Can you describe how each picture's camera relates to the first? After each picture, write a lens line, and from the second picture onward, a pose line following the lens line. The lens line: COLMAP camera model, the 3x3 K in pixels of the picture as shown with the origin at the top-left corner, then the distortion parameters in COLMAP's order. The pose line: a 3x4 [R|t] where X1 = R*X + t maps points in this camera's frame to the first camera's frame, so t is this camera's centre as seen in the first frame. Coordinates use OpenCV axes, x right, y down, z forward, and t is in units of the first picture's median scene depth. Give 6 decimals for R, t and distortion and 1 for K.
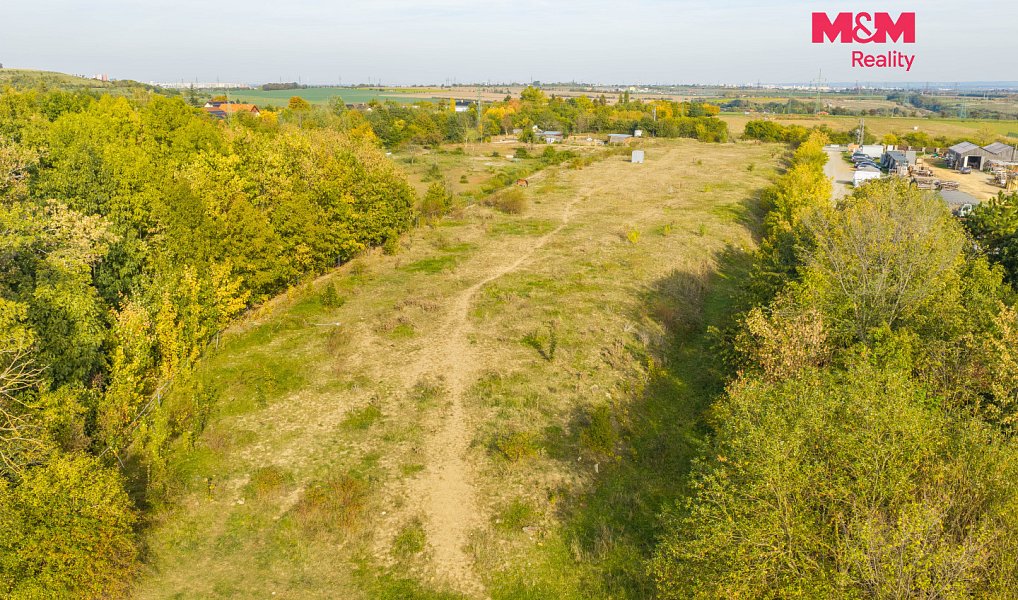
lens RADIAL K [[848.7, 0, 515.6], [0, 848.7, 300.3], [0, 0, 1]] dist [0.024484, -0.039118]
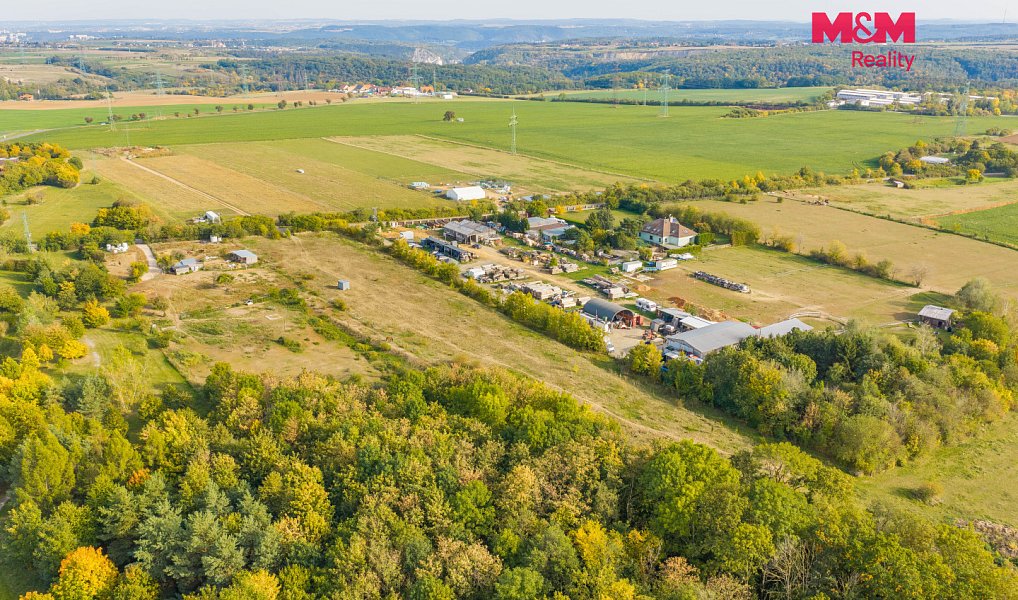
lens RADIAL K [[848.7, 0, 502.8], [0, 848.7, 294.2], [0, 0, 1]] dist [0.024484, -0.039118]
pose [[0.596022, -0.253105, 0.762034, -1.961797], [0.204669, 0.965562, 0.160624, -0.796947], [-0.776446, 0.060230, 0.627299, -0.343719]]
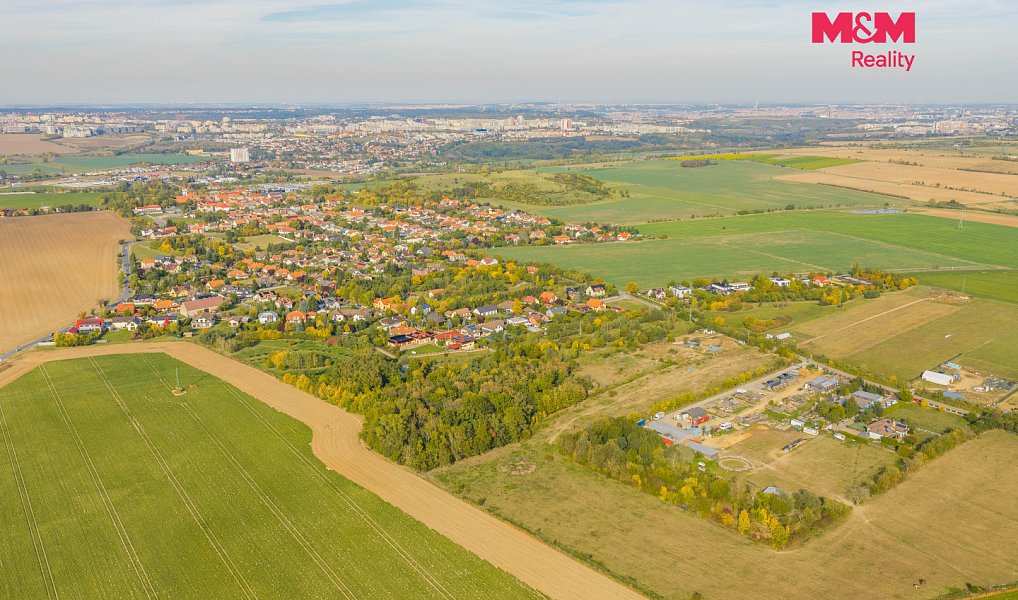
lens RADIAL K [[848.7, 0, 503.3], [0, 848.7, 301.4], [0, 0, 1]] dist [0.024484, -0.039118]
pose [[0.869047, 0.102312, -0.484035, 2.513518], [-0.112976, 0.993572, 0.007175, -0.873451], [0.481658, 0.048448, 0.875019, -5.097709]]
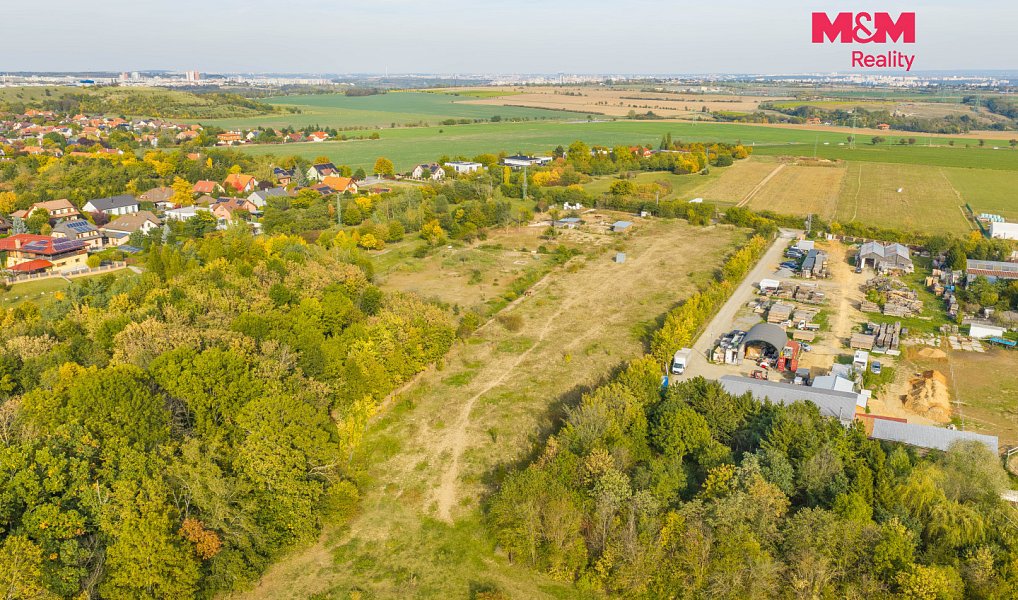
lens RADIAL K [[848.7, 0, 506.7], [0, 848.7, 300.2], [0, 0, 1]] dist [0.024484, -0.039118]
pose [[0.995270, 0.019157, -0.095238, 0.214240], [-0.017982, 0.999751, 0.013176, -0.269805], [0.095467, -0.011401, 0.995367, -1.061034]]
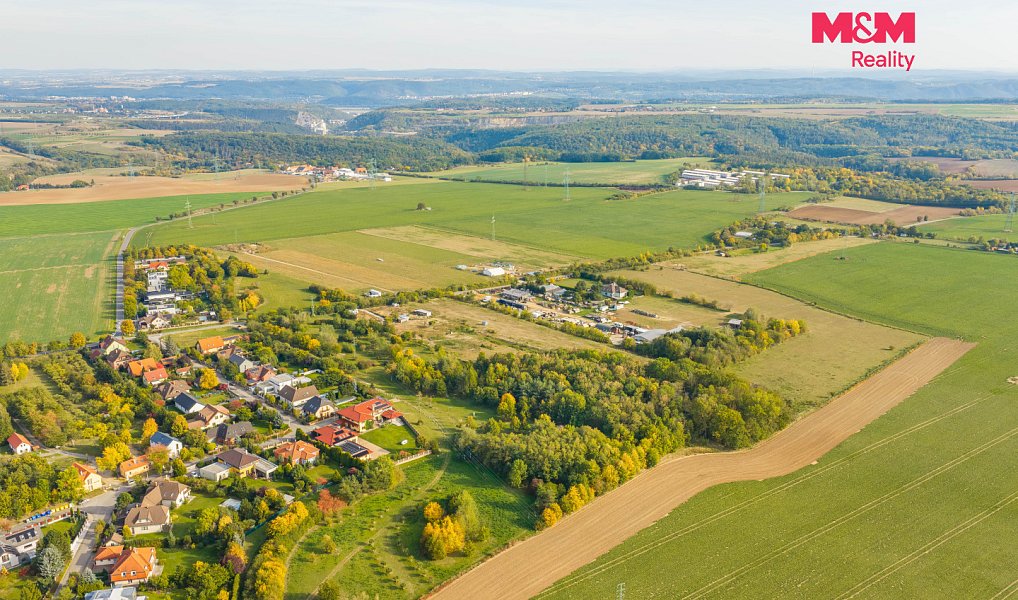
lens RADIAL K [[848.7, 0, 503.4], [0, 848.7, 300.8], [0, 0, 1]] dist [0.024484, -0.039118]
pose [[0.452206, -0.244839, 0.857650, -6.247193], [0.227164, 0.961489, 0.154709, -1.772184], [-0.862500, 0.124867, 0.490410, -1.636497]]
